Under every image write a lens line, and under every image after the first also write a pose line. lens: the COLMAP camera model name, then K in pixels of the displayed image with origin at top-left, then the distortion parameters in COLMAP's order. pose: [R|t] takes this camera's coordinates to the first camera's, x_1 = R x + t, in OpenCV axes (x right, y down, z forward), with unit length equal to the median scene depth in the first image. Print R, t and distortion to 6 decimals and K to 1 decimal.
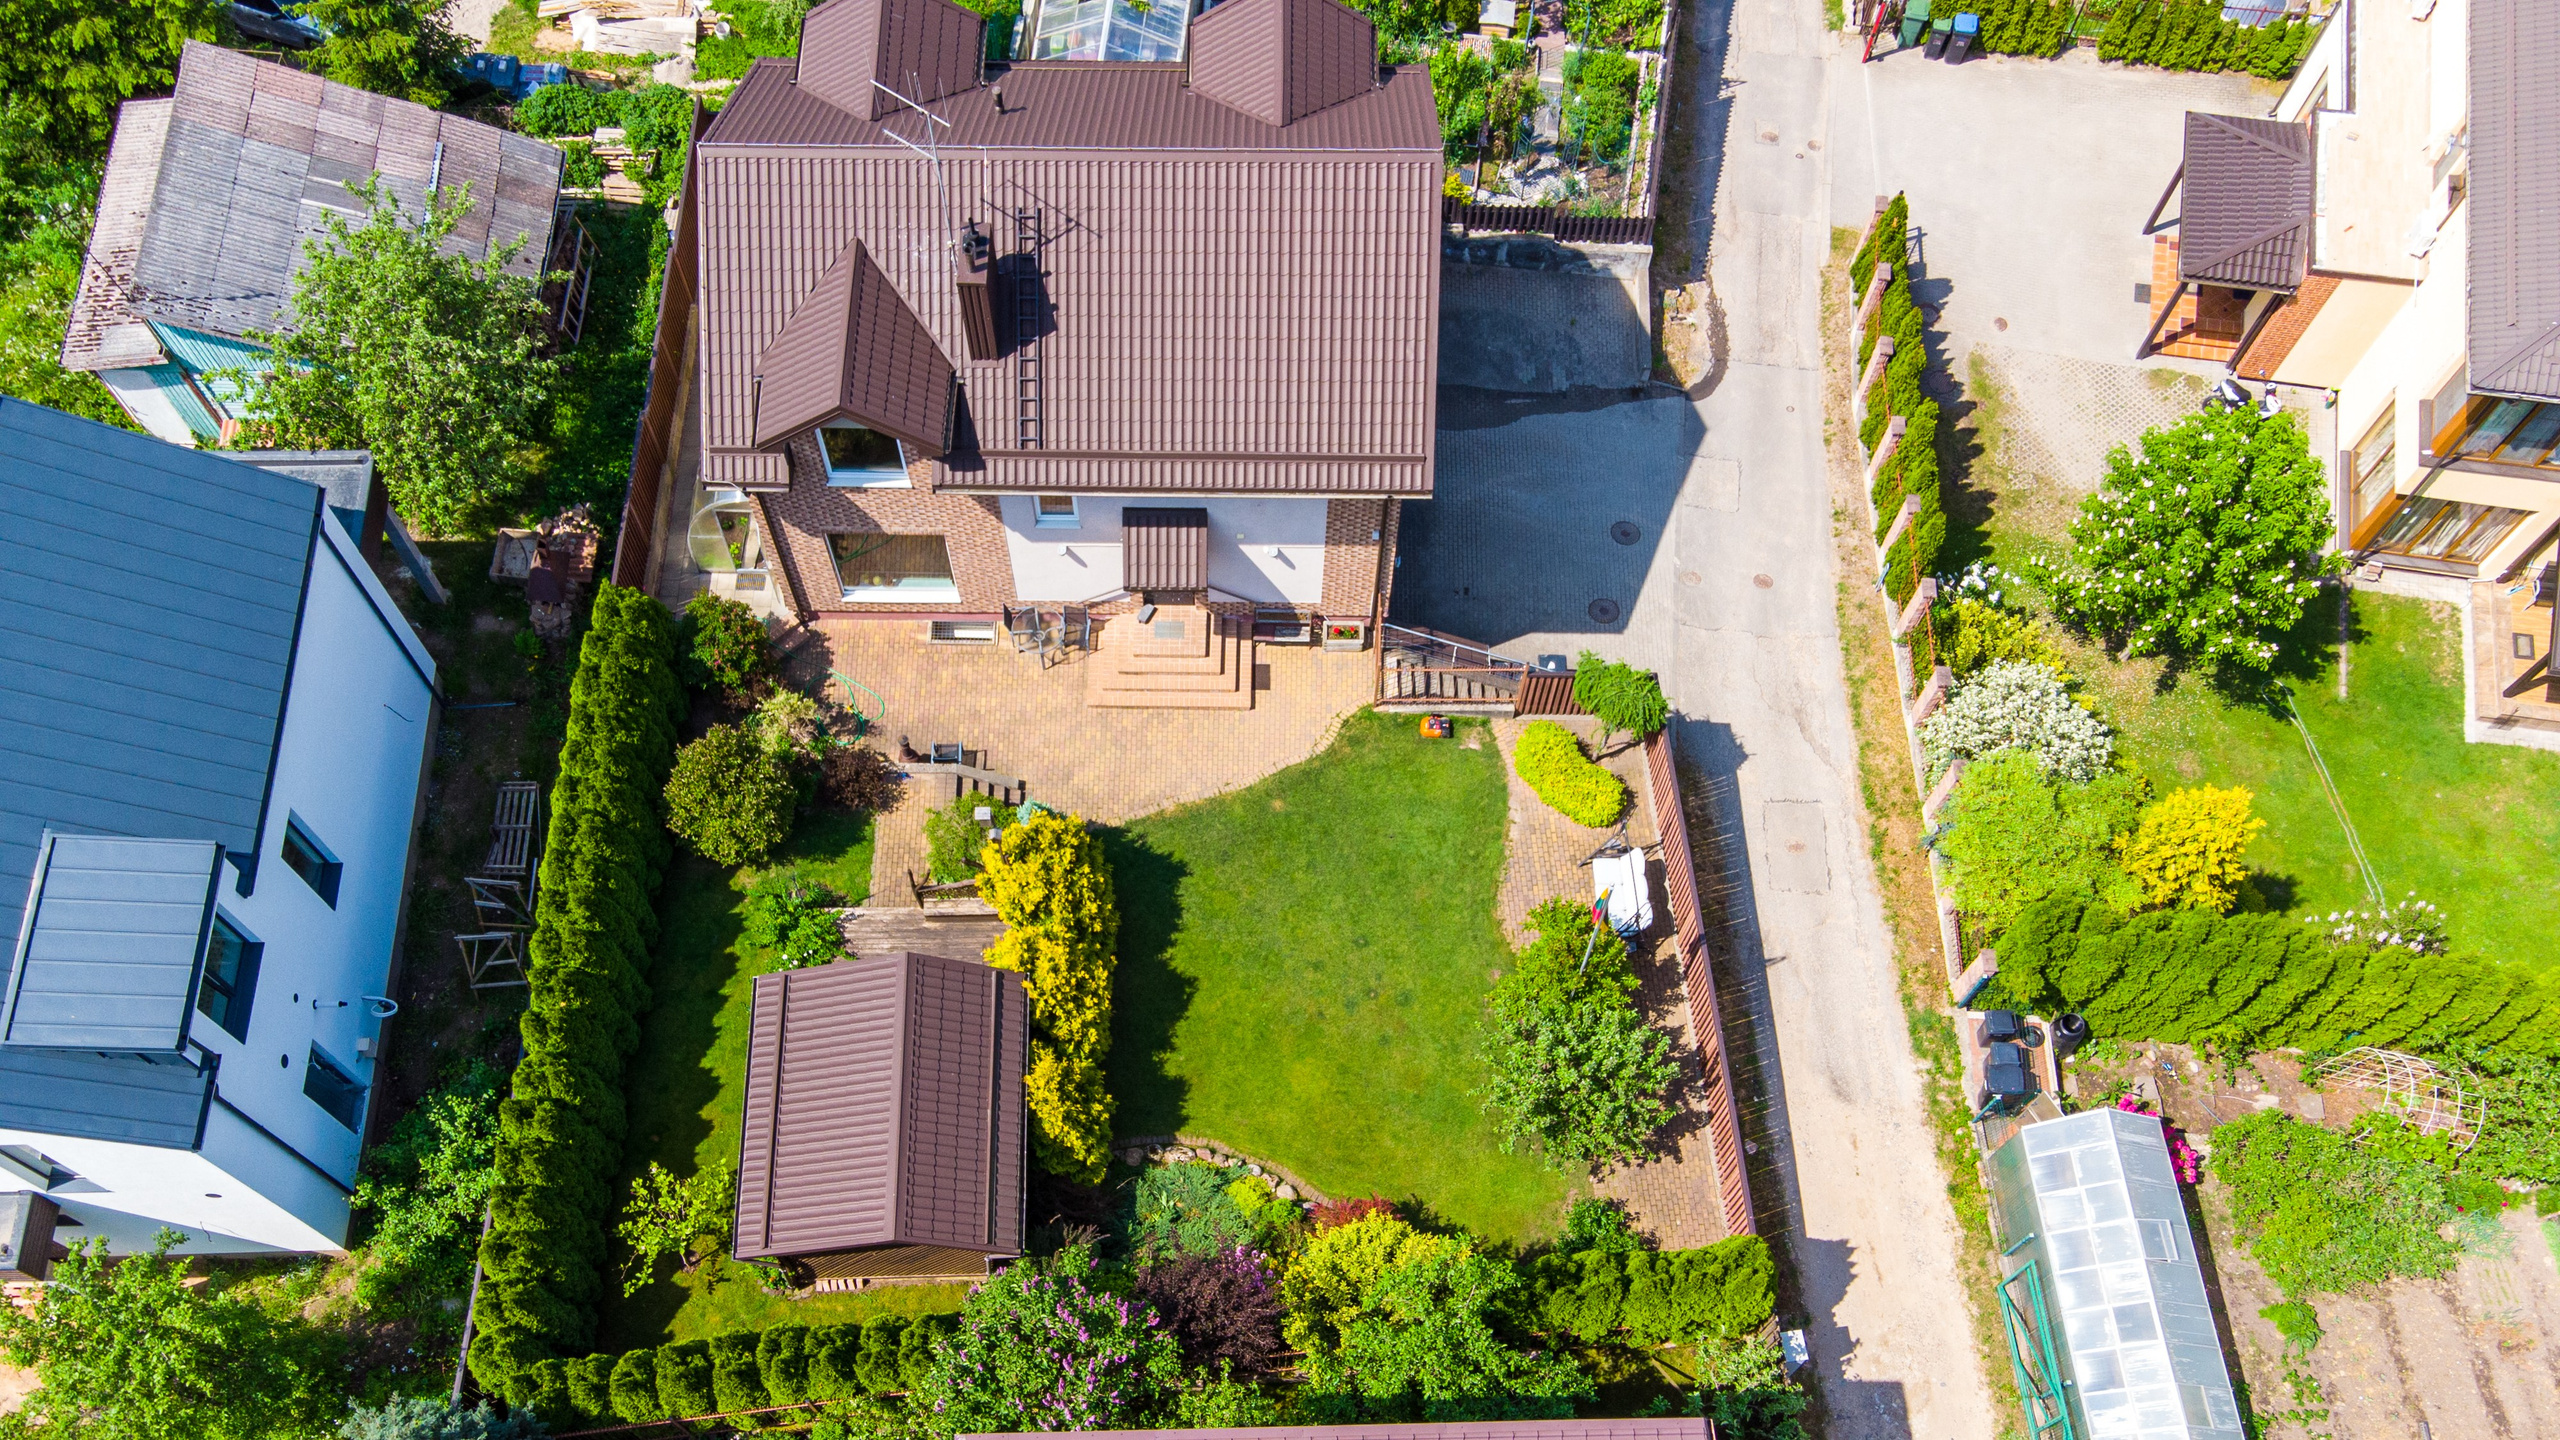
lens RADIAL K [[1950.2, 0, 1231.3], [0, 1950.2, 1063.4], [0, 0, 1]] dist [0.019682, 0.093389]
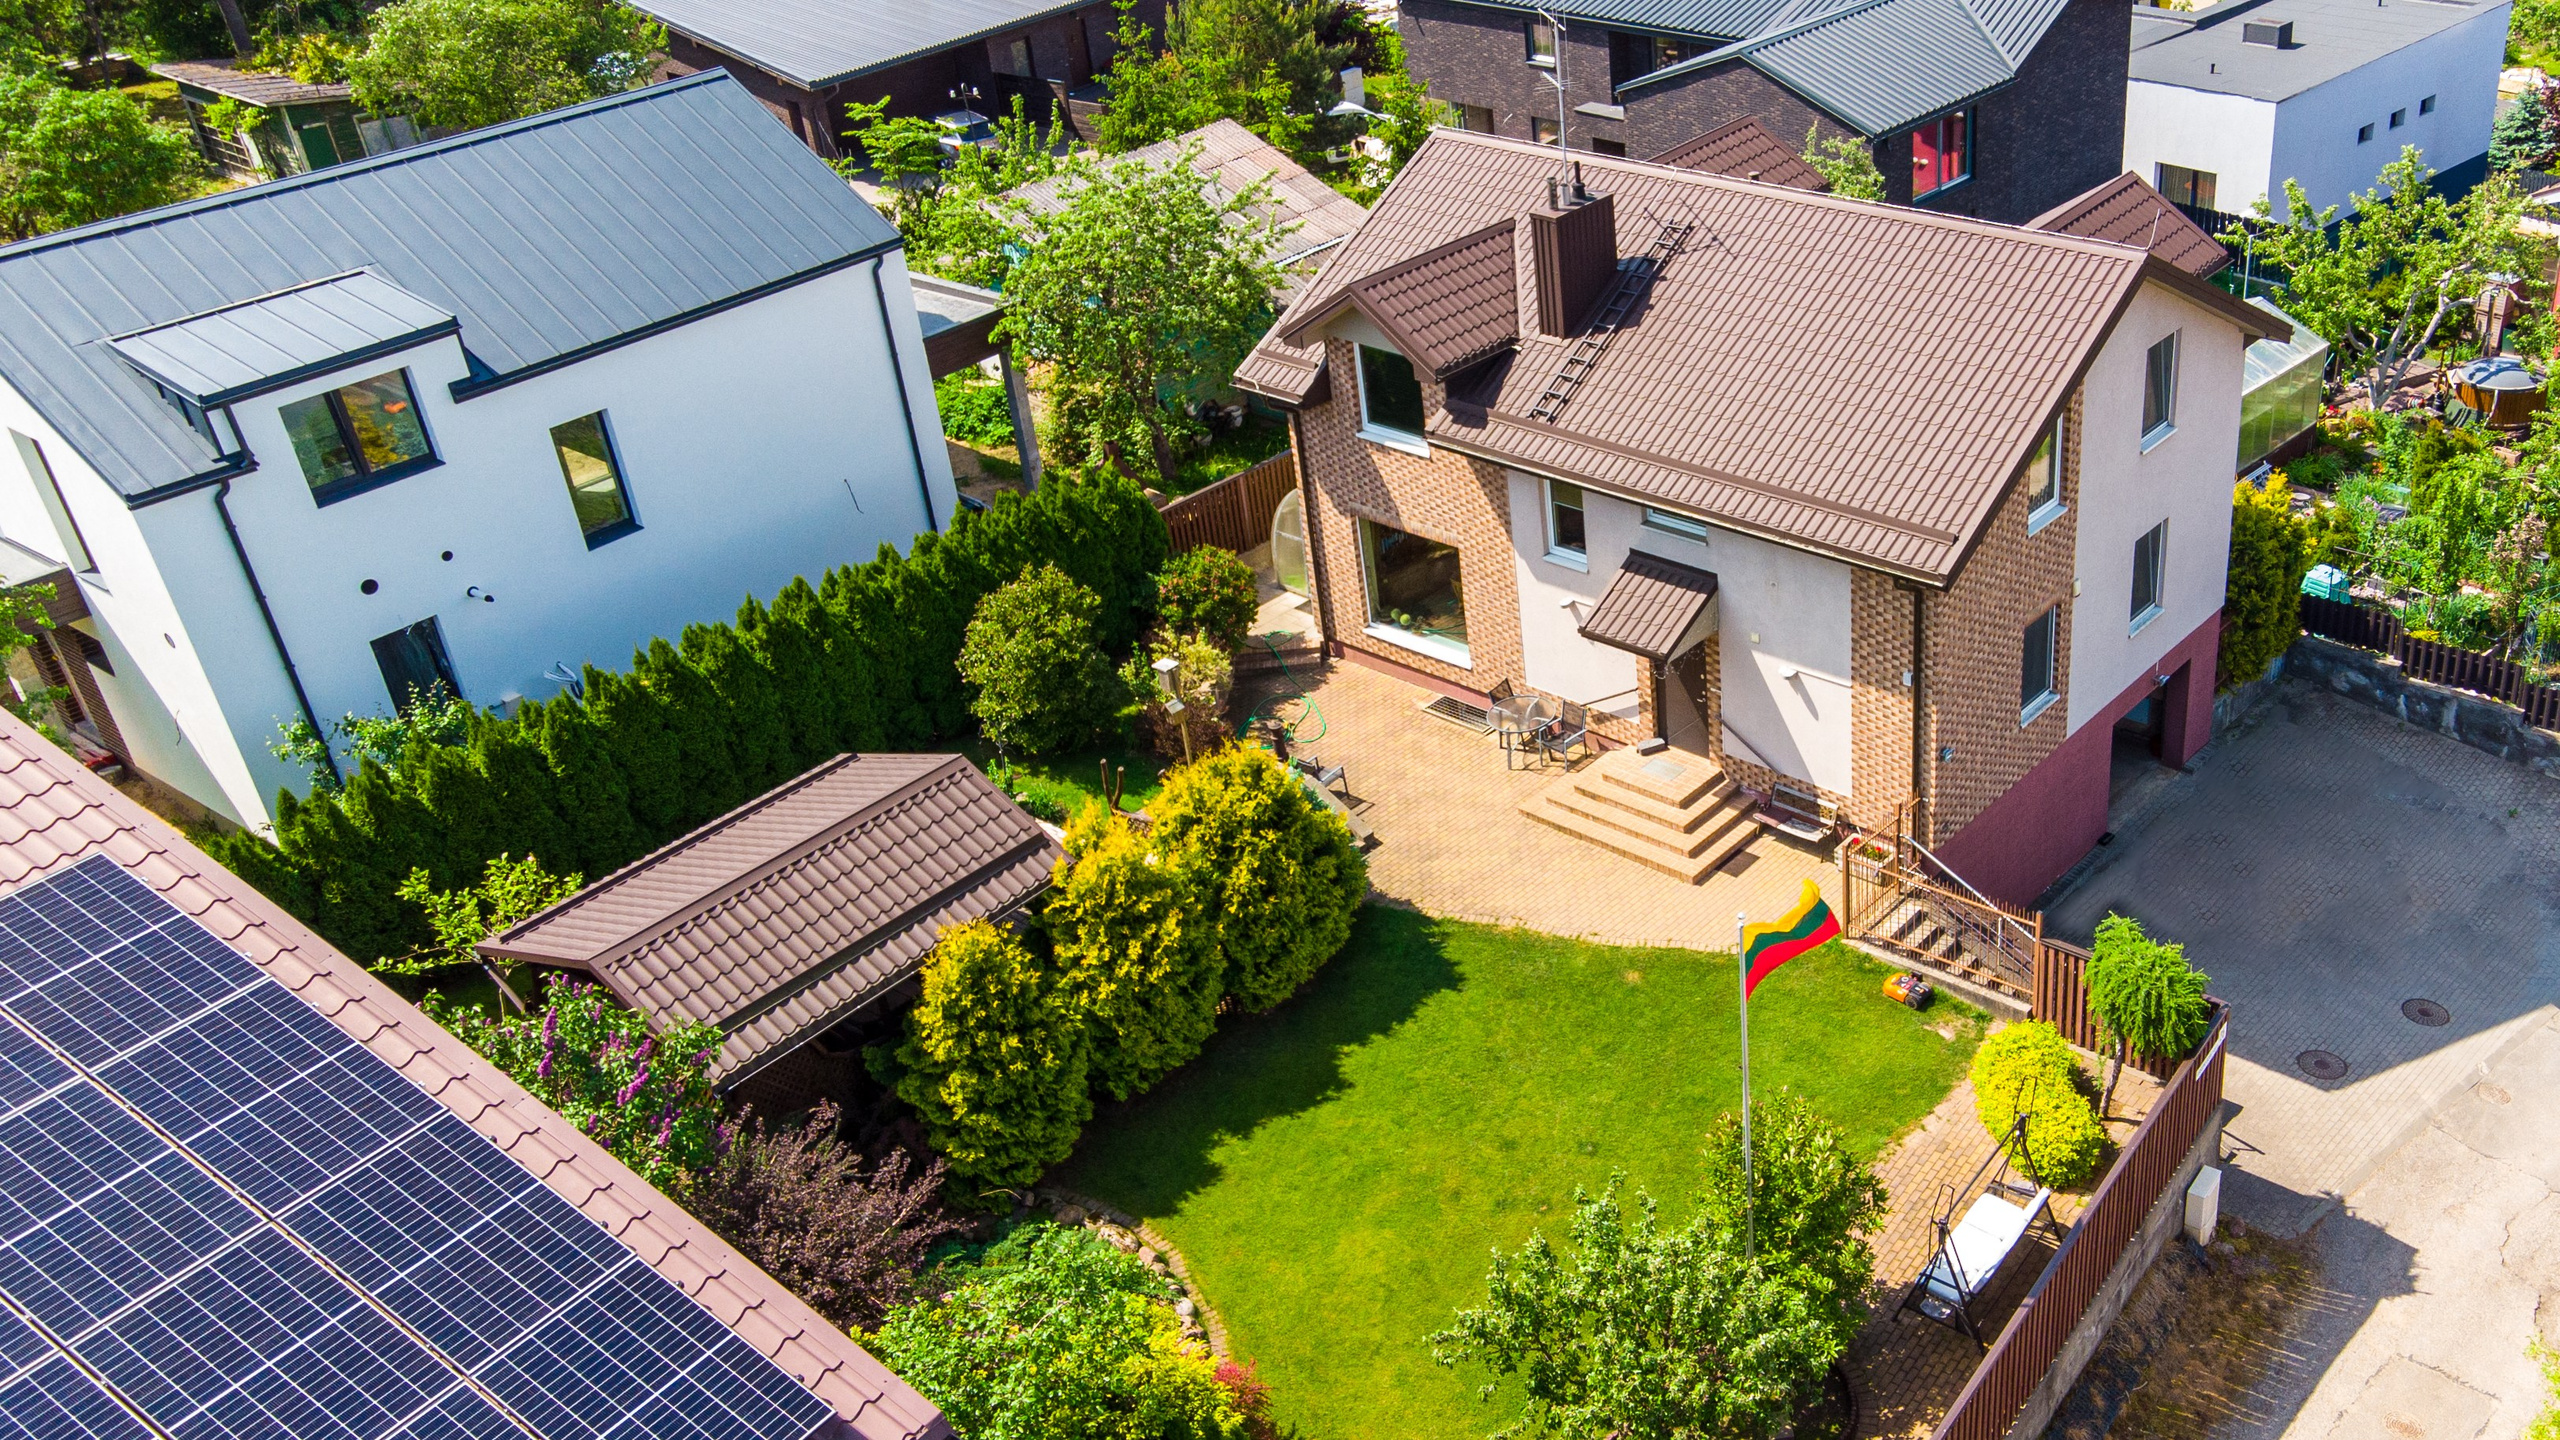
lens RADIAL K [[2319.9, 0, 1669.7], [0, 2319.9, 629.0], [0, 0, 1]] dist [0.051043, 0.034314]
pose [[0.798247, 0.246262, -0.549688, 0.447777], [-0.541431, 0.693237, -0.475684, 0.160157], [0.263921, 0.677331, 0.686708, 0.368166]]
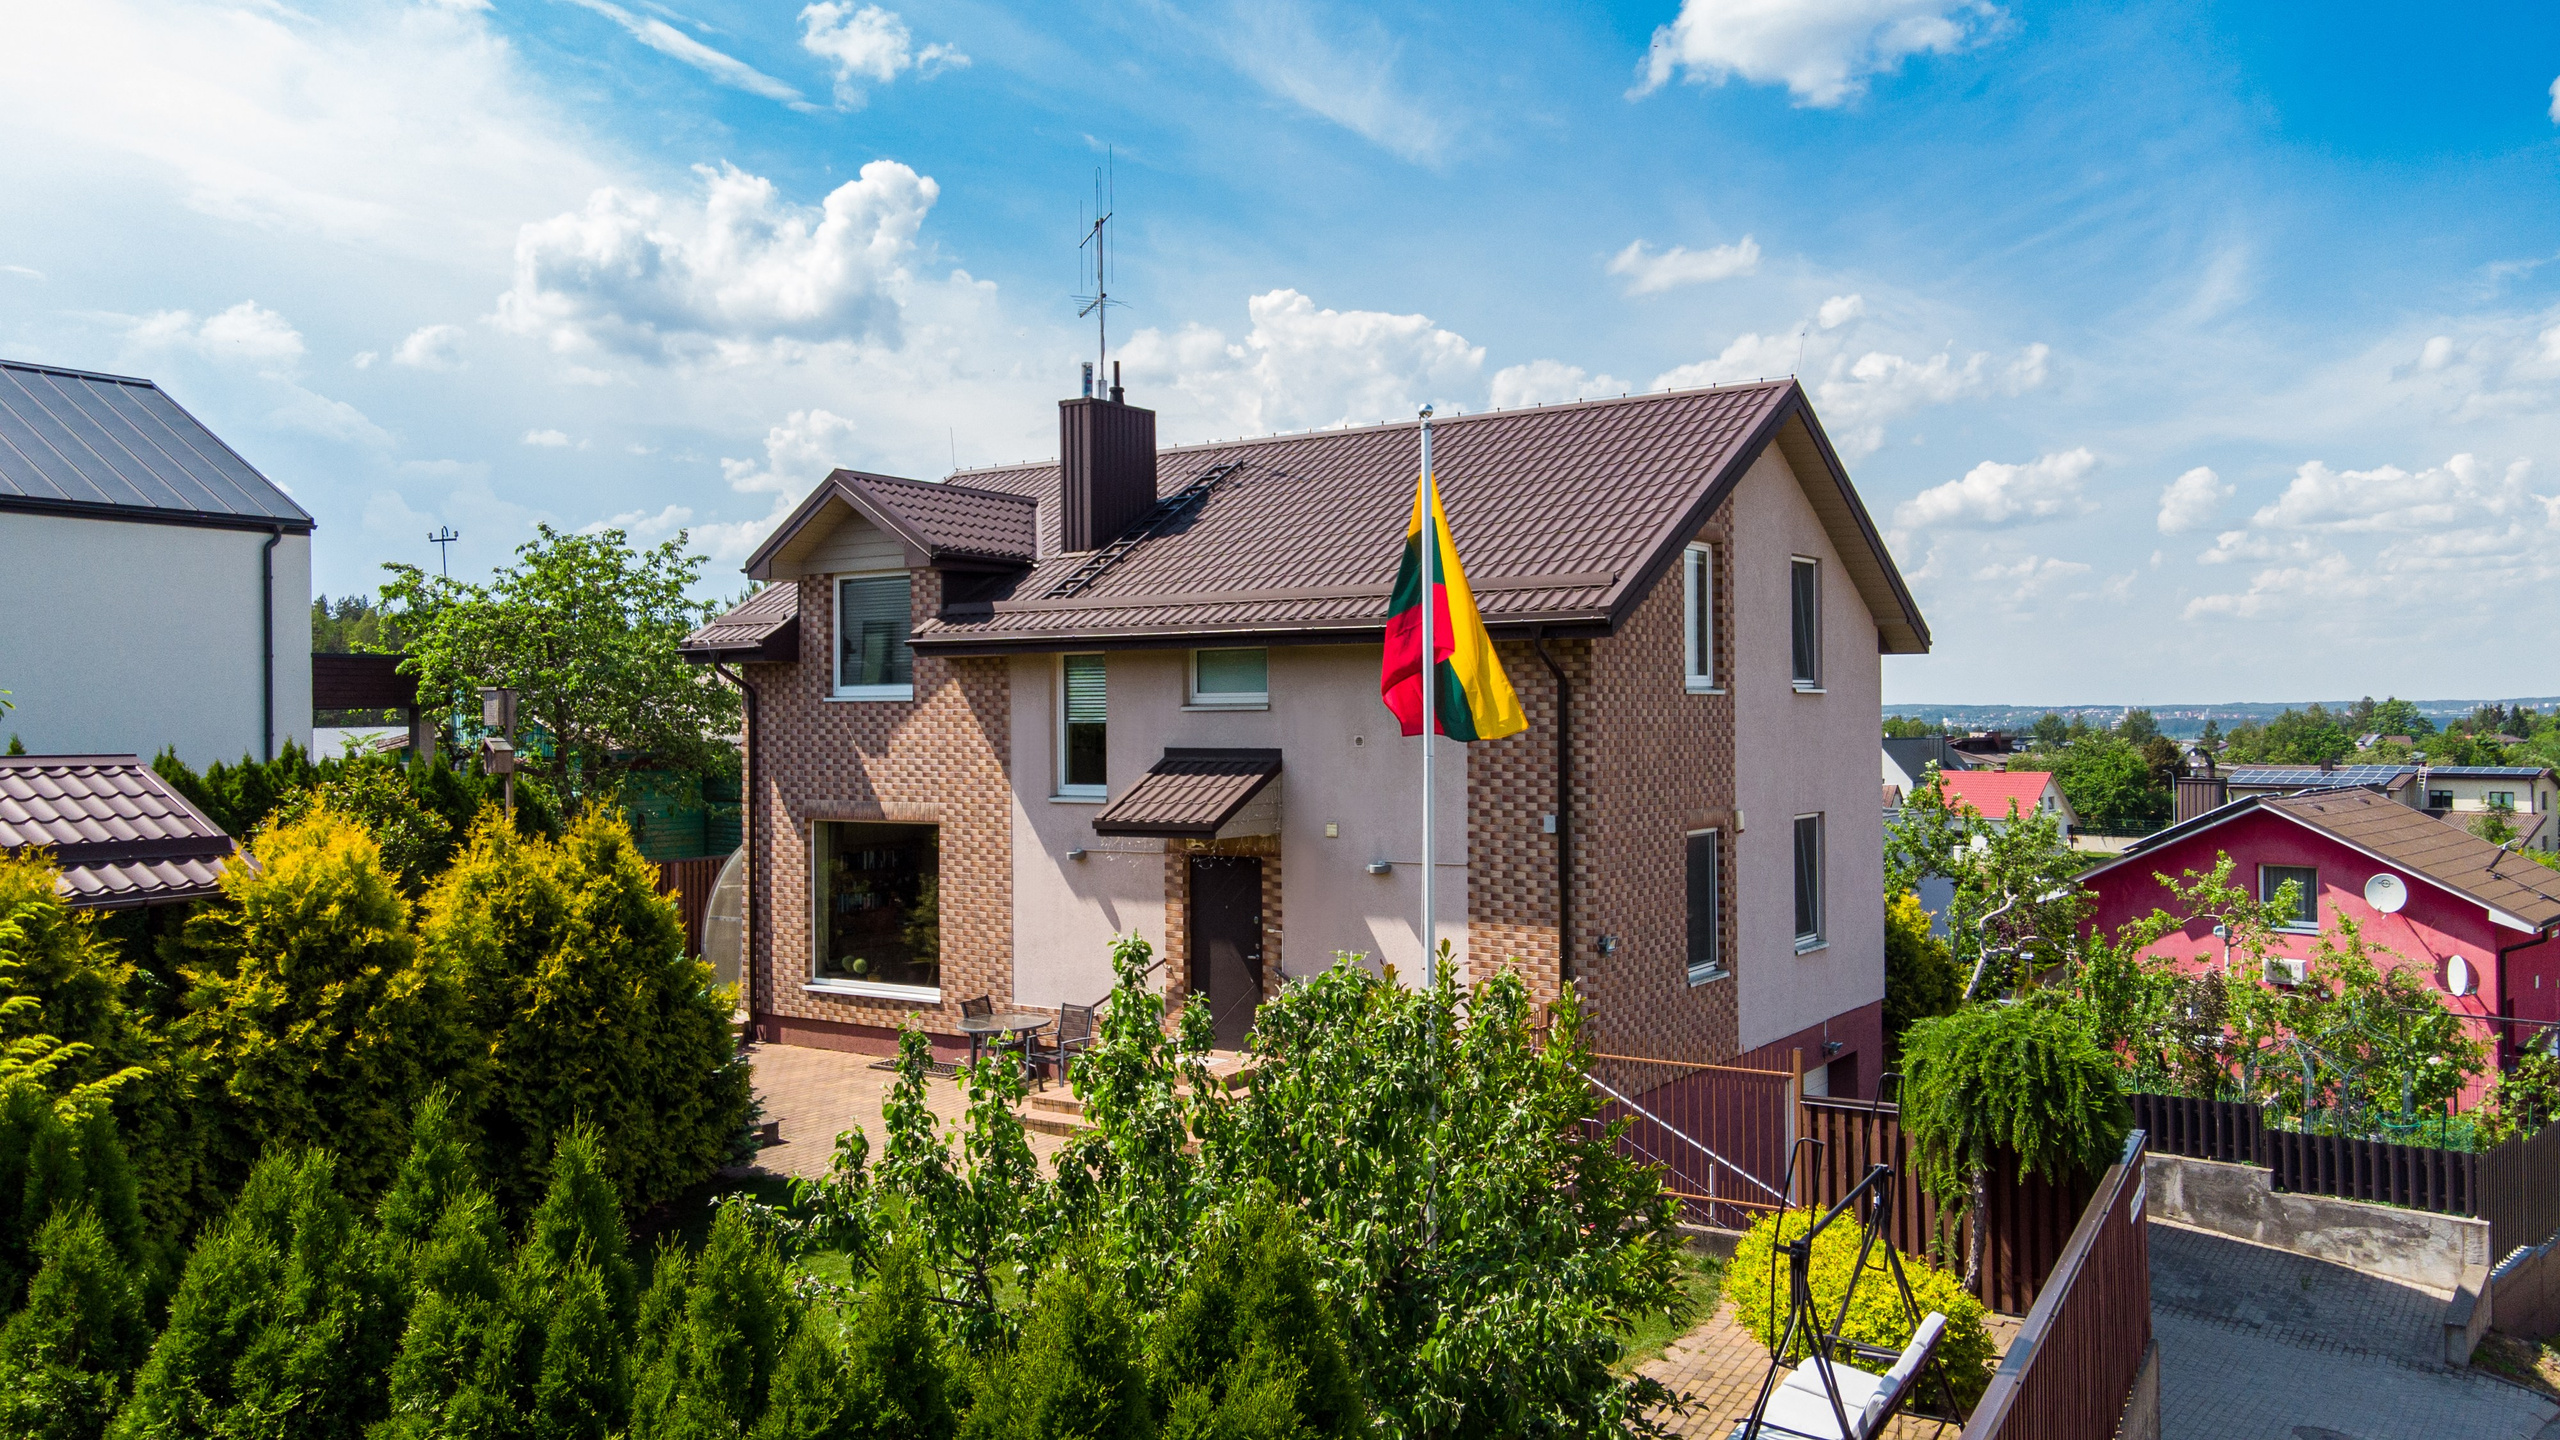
lens RADIAL K [[1950.2, 0, 1273.3], [0, 1950.2, 738.0], [0, 0, 1]] dist [0.019682, 0.093389]
pose [[0.833231, 0.004559, -0.552906, 0.283174], [-0.515756, 0.366848, -0.774221, 0.148215], [0.199303, 0.930270, 0.308020, 0.773270]]
